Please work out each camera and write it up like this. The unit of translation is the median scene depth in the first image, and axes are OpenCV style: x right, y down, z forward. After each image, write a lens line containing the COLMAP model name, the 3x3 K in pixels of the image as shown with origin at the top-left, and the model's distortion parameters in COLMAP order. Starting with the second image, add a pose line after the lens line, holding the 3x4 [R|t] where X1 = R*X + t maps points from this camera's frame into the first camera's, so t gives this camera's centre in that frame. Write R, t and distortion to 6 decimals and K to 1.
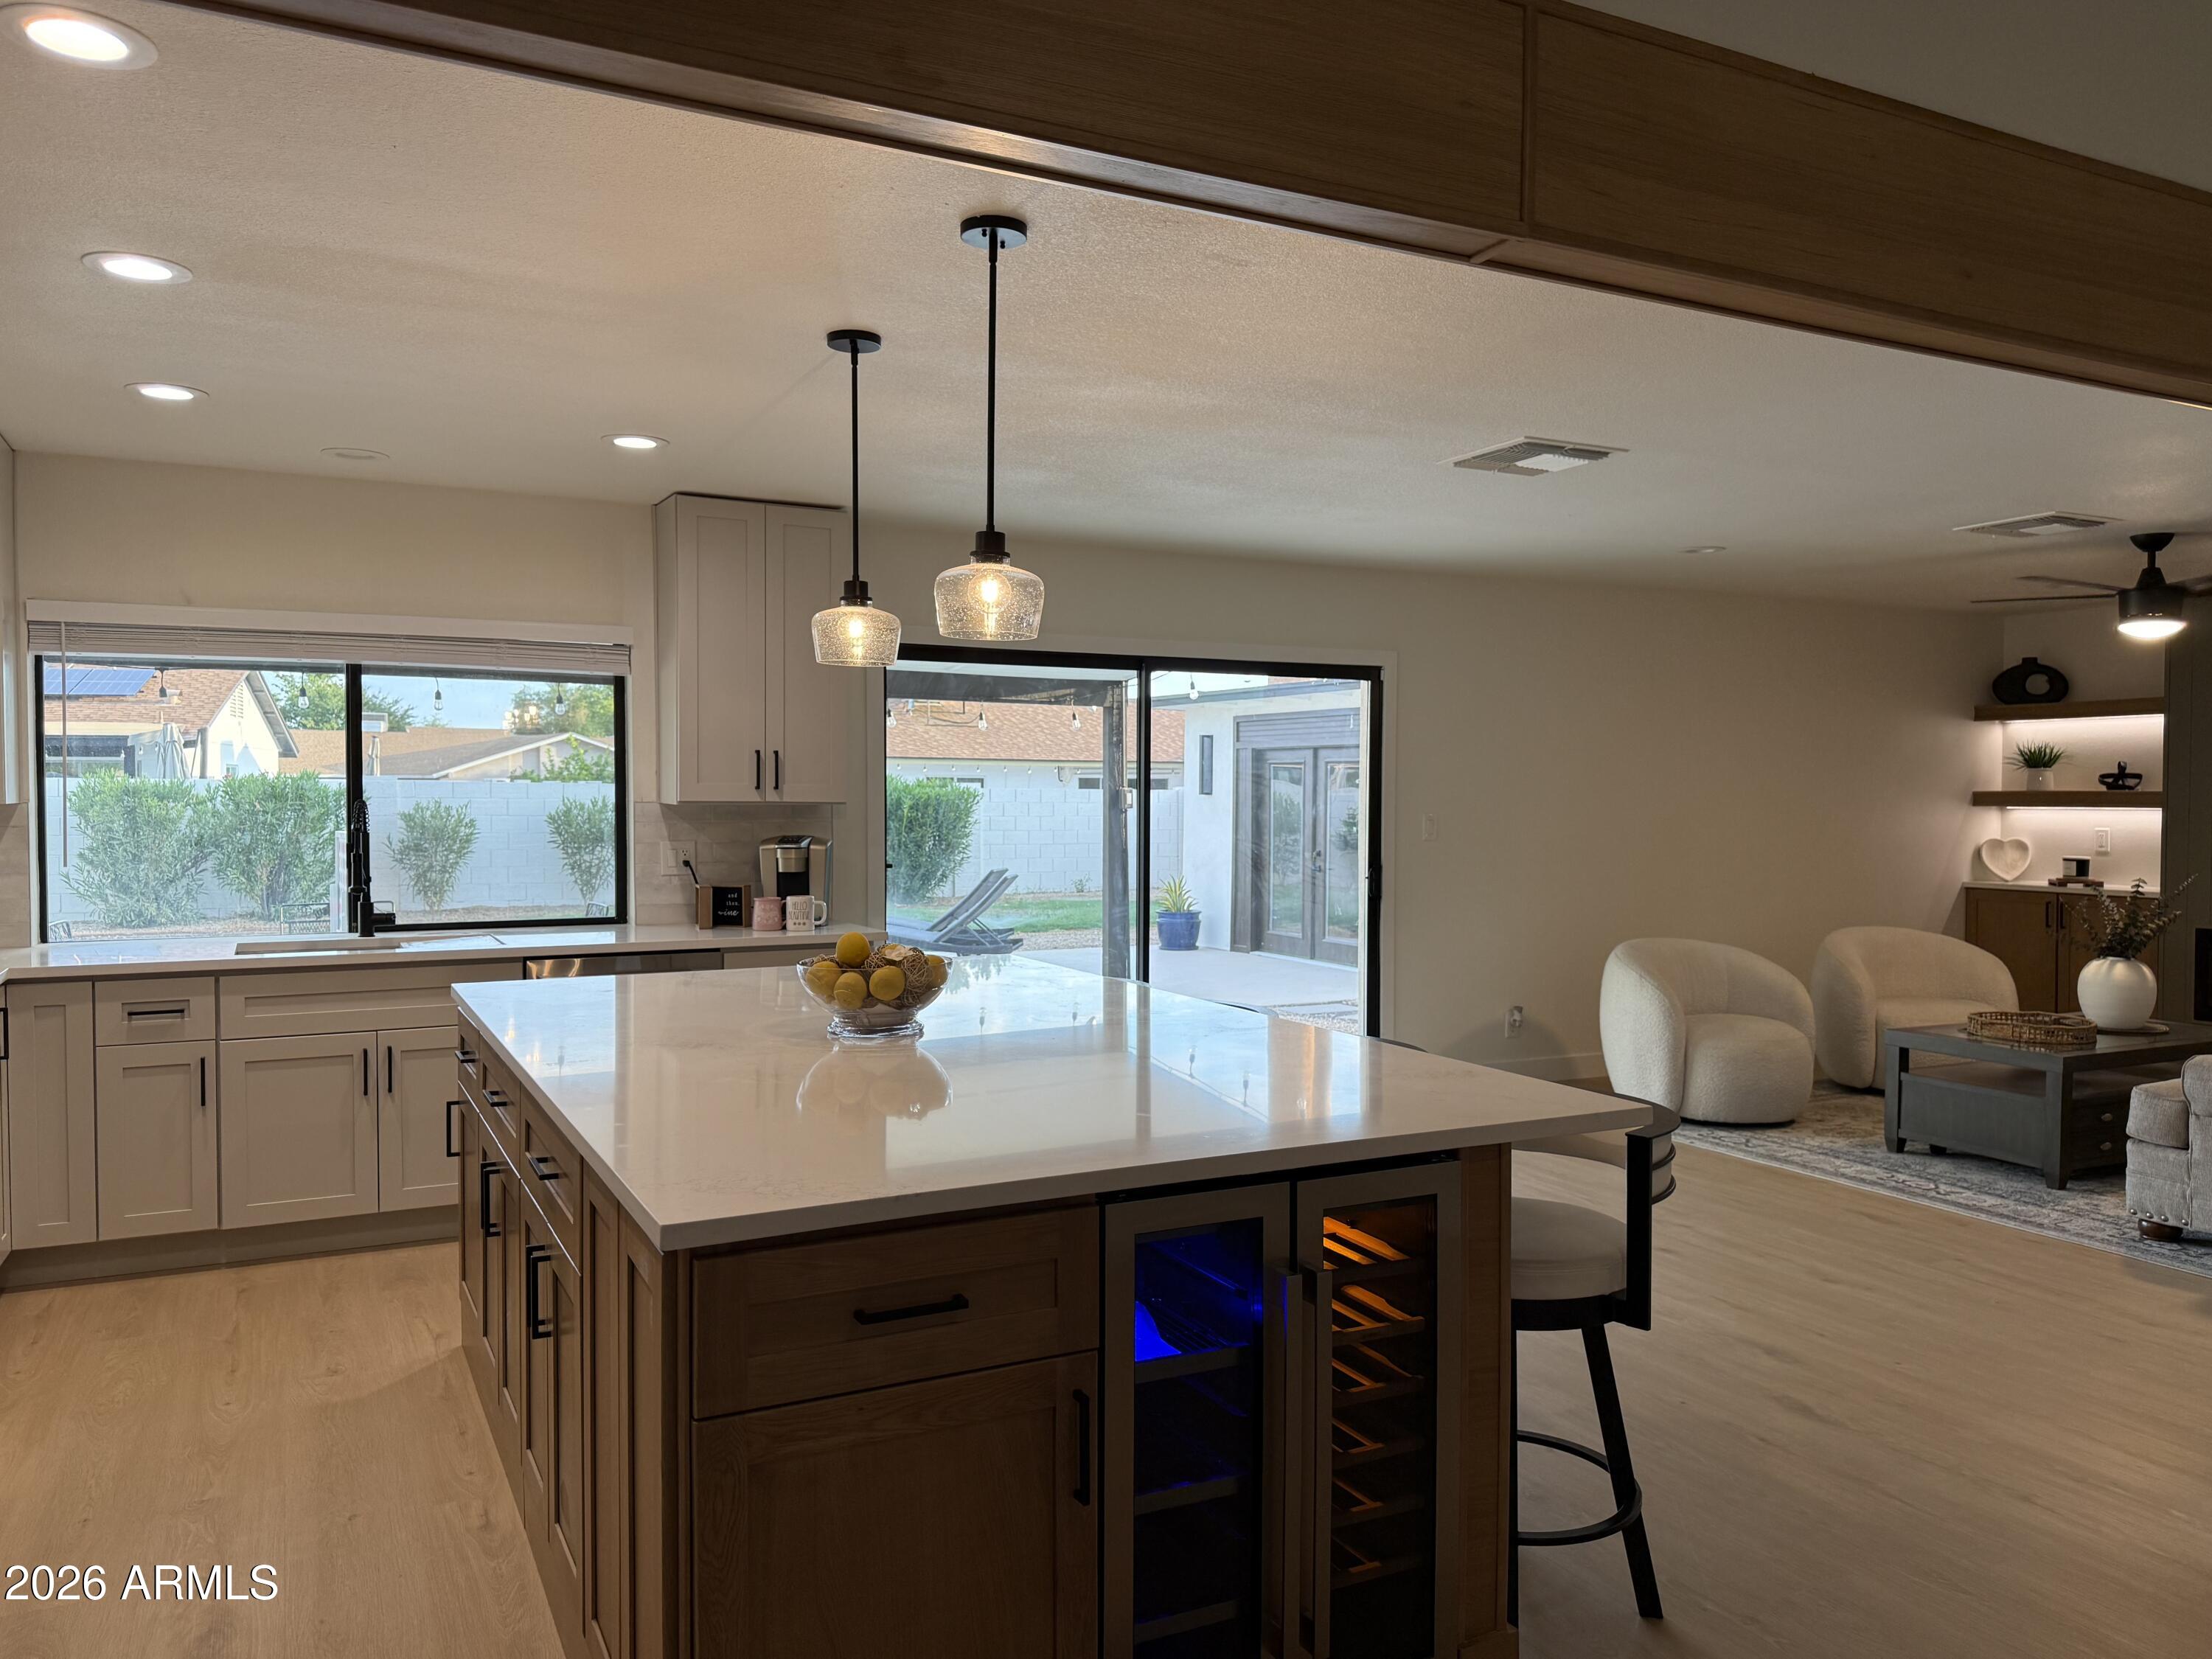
lens RADIAL K [[1596.5, 0, 1118.9], [0, 1596.5, 848.8], [0, 0, 1]] dist [0.073022, -0.097012]
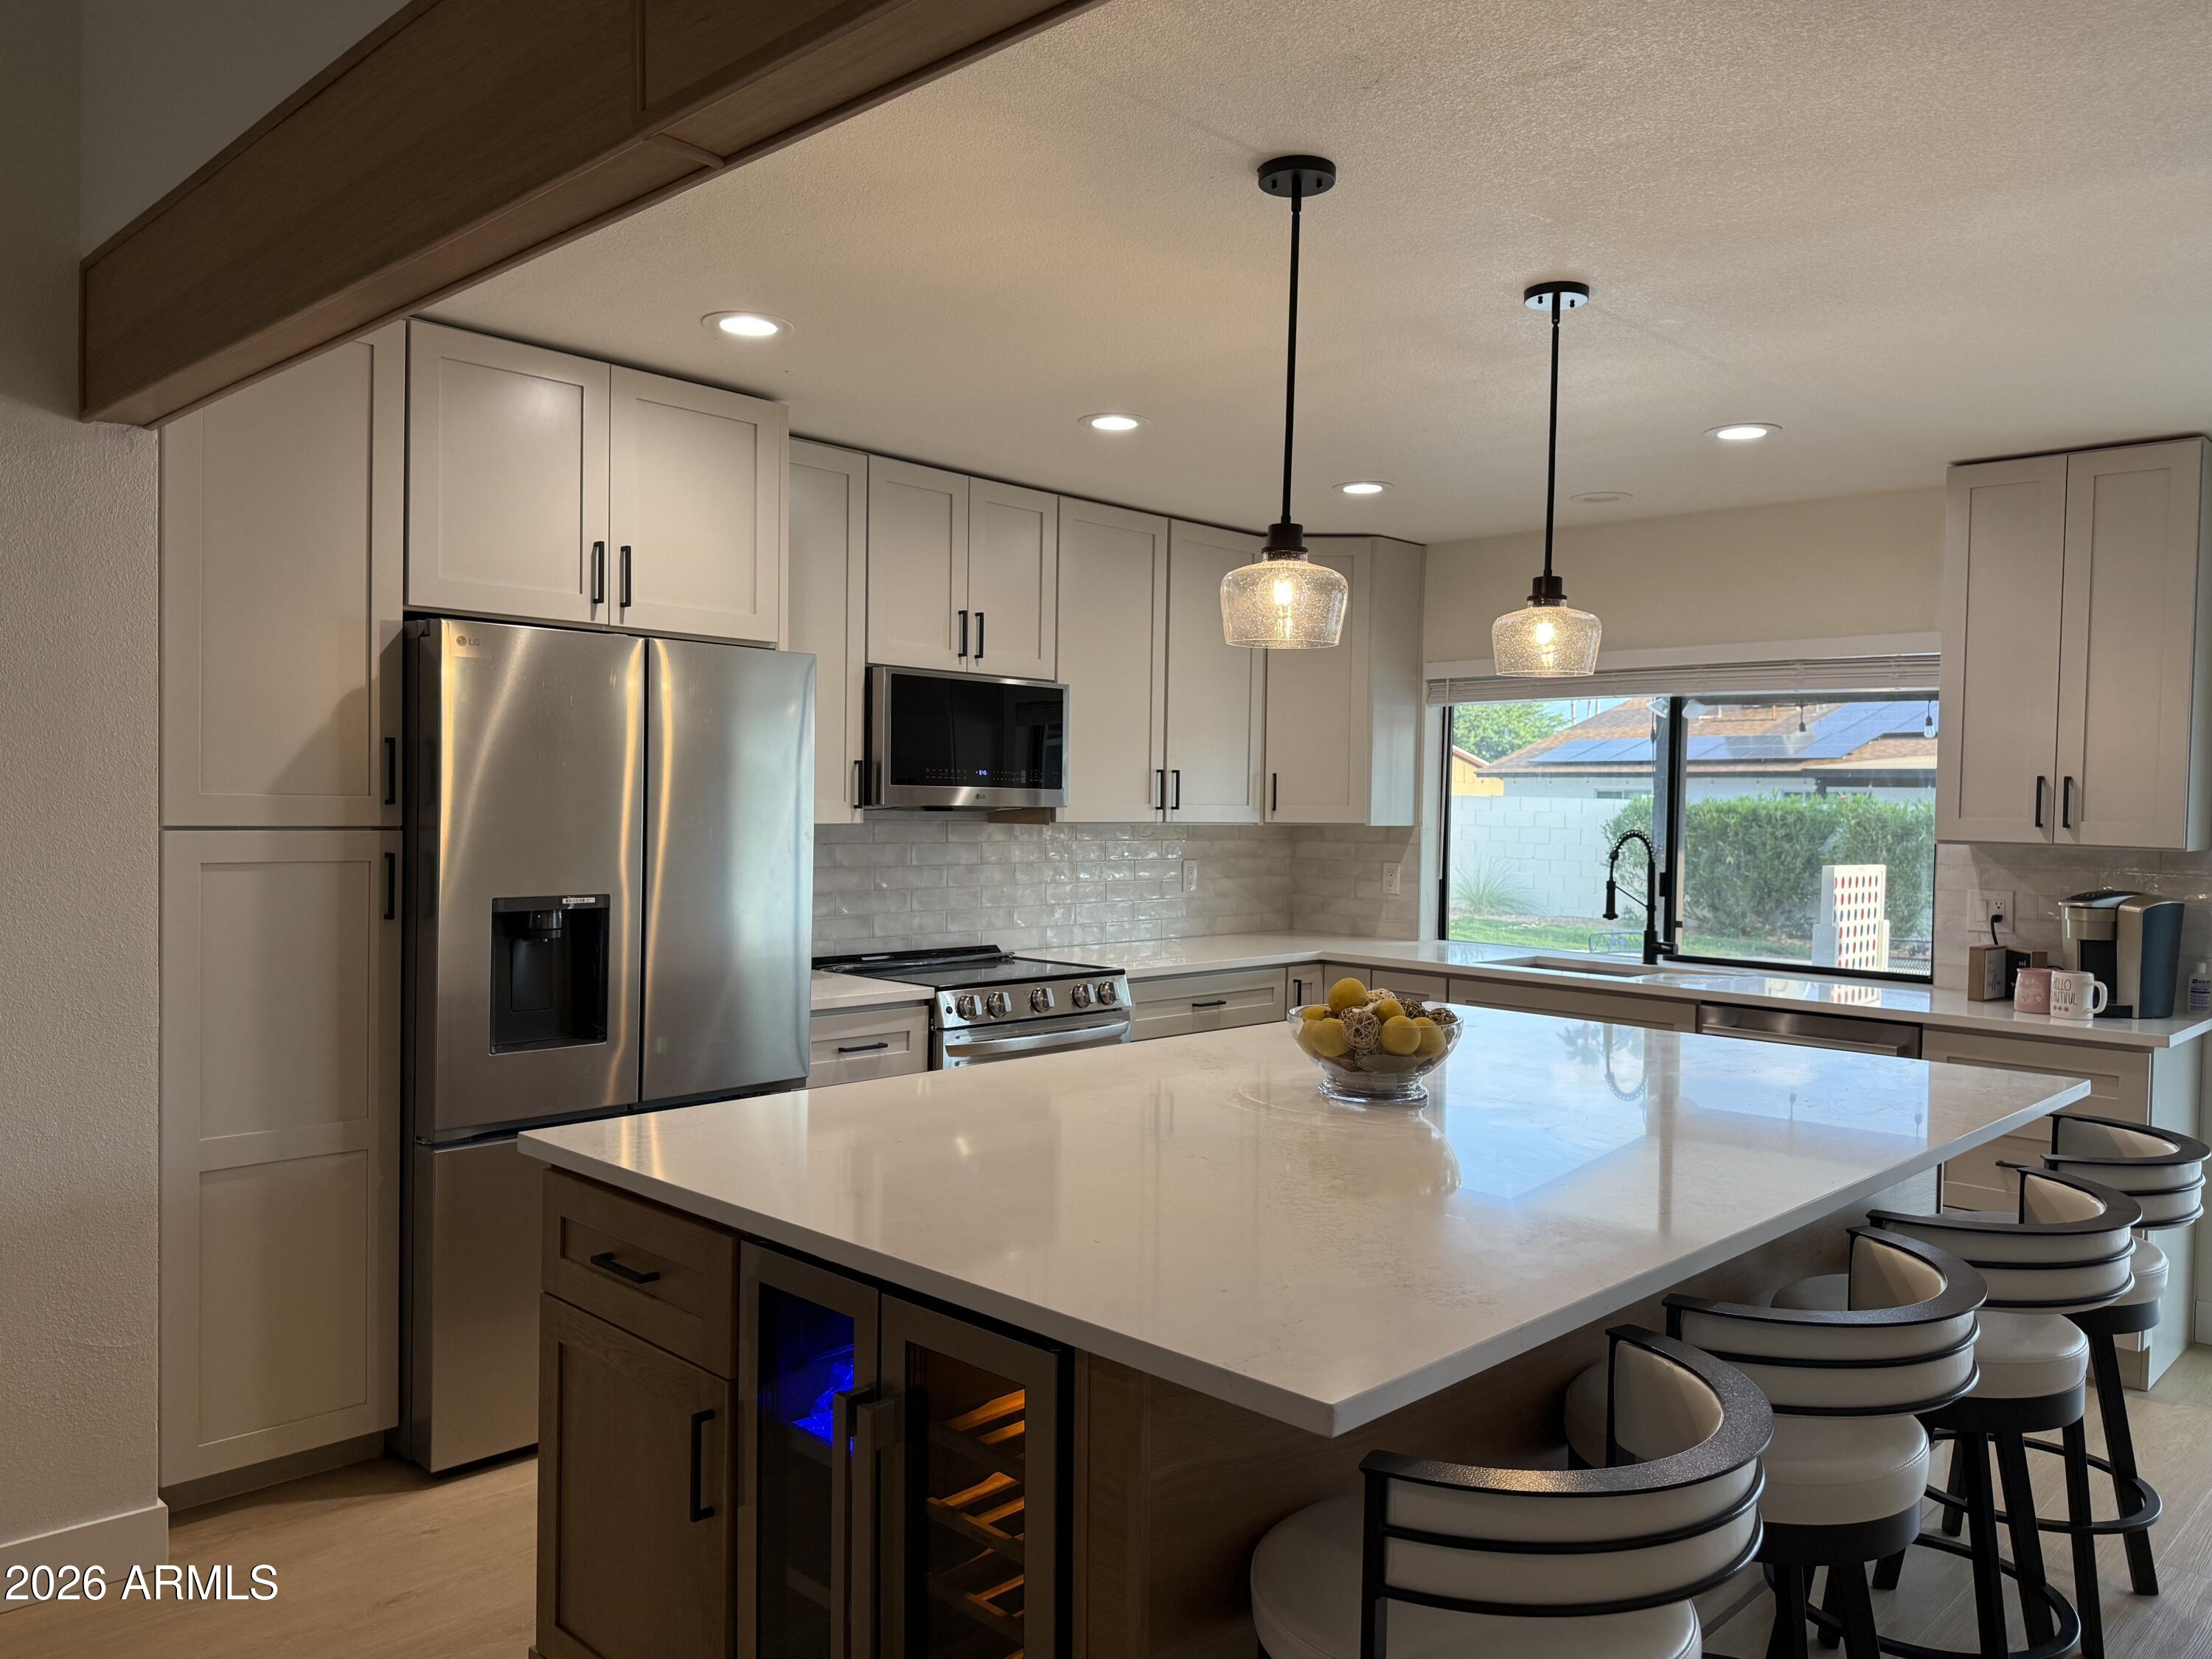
lens RADIAL K [[1596.5, 0, 1103.1], [0, 1596.5, 843.9], [0, 0, 1]] dist [0.073022, -0.097012]
pose [[0.314850, 0.029337, -0.948688, 0.355085], [-0.051605, 0.998573, 0.013753, -0.015996], [0.947737, 0.044627, 0.315915, 0.317909]]
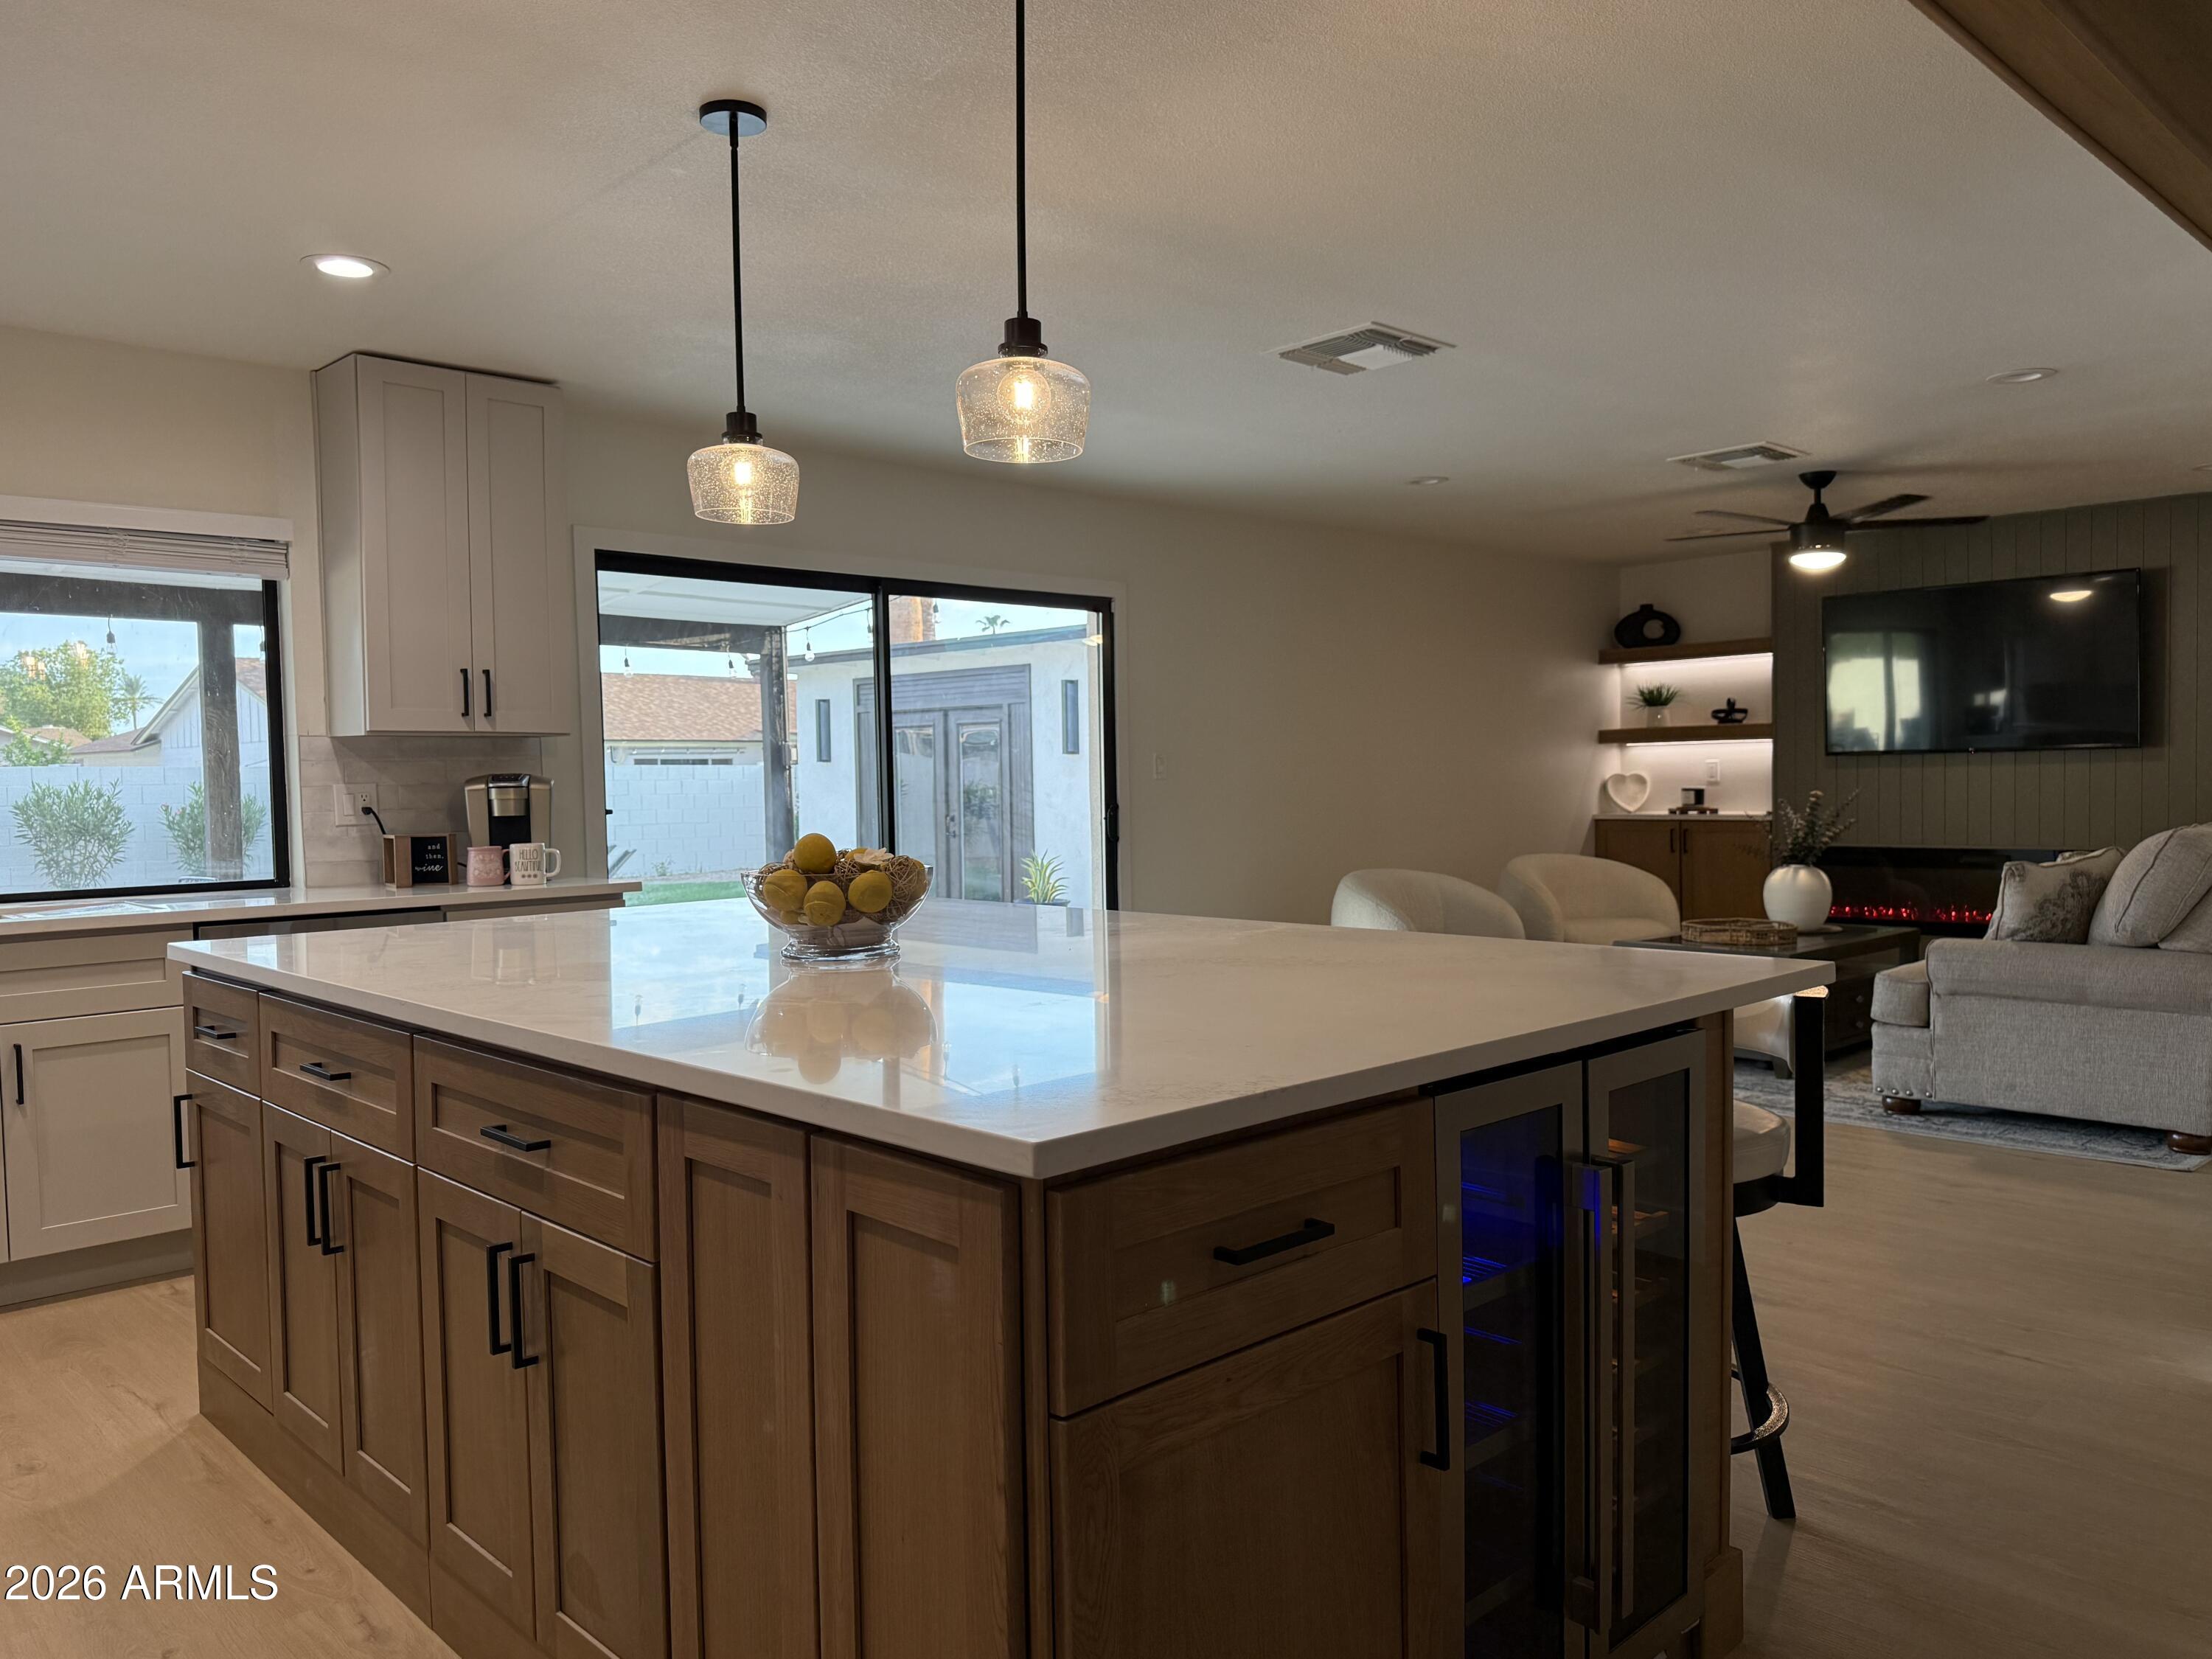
lens RADIAL K [[1596.5, 0, 1106.2], [0, 1596.5, 849.8], [0, 0, 1]] dist [0.073022, -0.097012]
pose [[0.959791, -0.034495, 0.278587, -0.136979], [0.032031, 0.999397, 0.013392, 0.030128], [-0.278881, -0.003930, 0.960318, 0.100150]]
